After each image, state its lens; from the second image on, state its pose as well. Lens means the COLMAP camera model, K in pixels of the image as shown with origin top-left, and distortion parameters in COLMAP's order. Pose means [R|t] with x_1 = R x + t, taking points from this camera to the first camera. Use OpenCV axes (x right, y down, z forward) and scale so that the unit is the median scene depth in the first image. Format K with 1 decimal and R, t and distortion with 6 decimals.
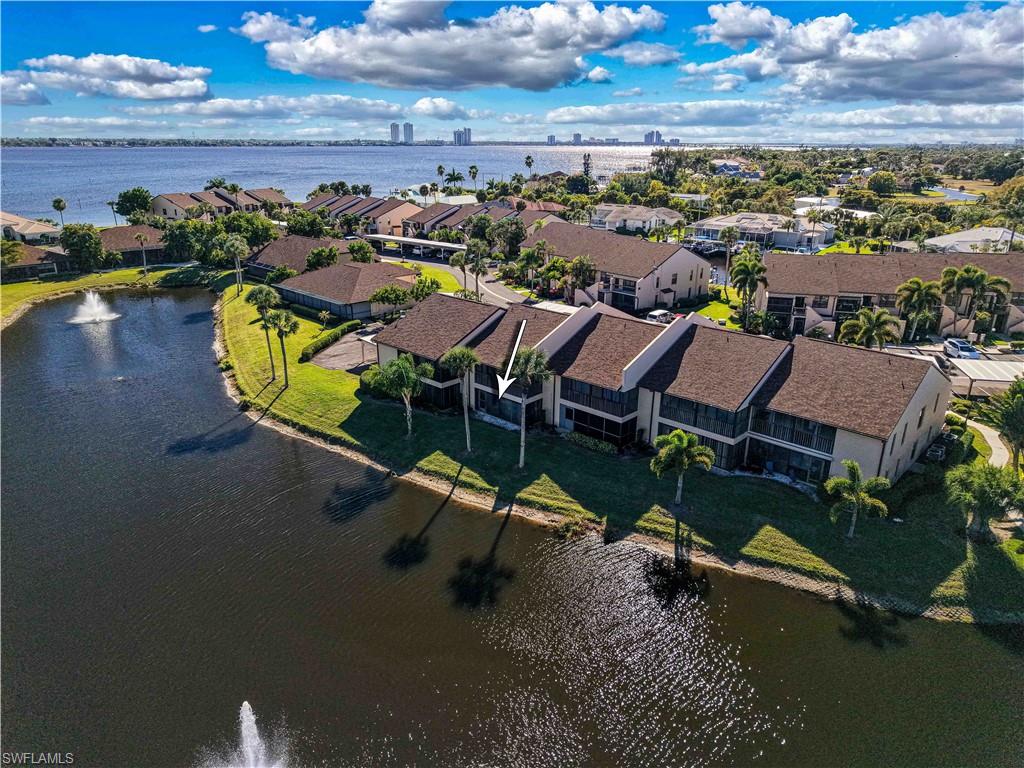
lens RADIAL K [[697.0, 0, 512.0], [0, 697.0, 384.0], [0, 0, 1]] dist [0.039006, -0.006131]
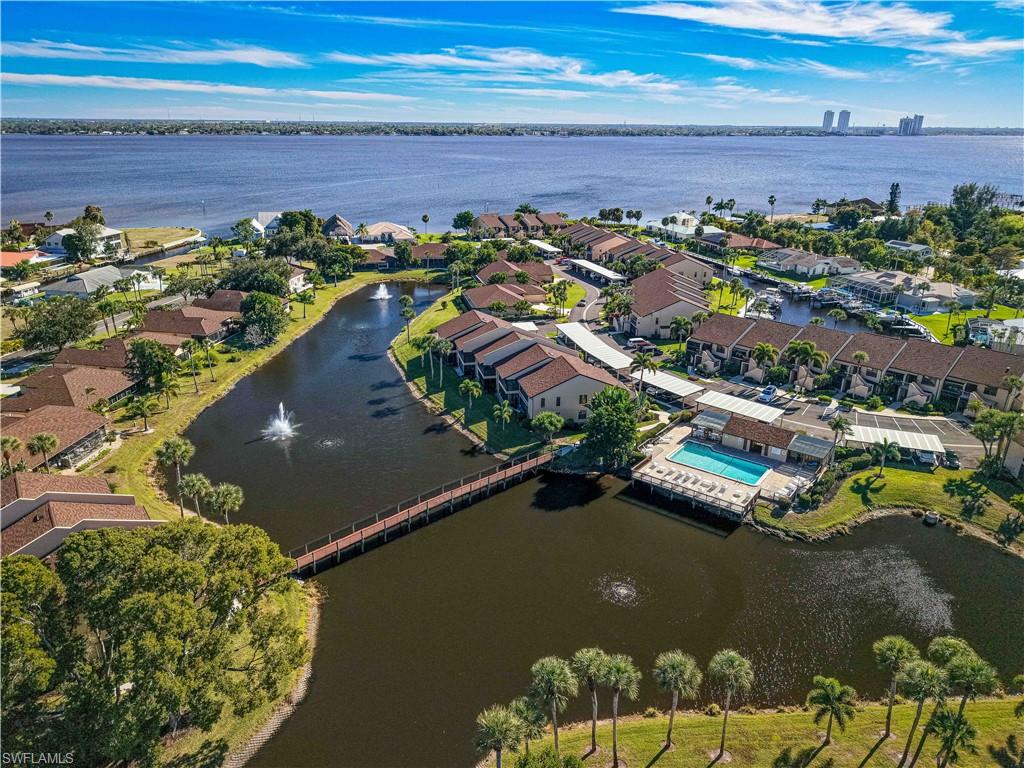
lens RADIAL K [[697.0, 0, 512.0], [0, 697.0, 384.0], [0, 0, 1]] dist [0.039006, -0.006131]
pose [[0.843997, 0.194332, -0.499904, 0.740749], [-0.185064, 0.980326, 0.068645, -0.054097], [0.503409, 0.034578, 0.863356, -0.502519]]
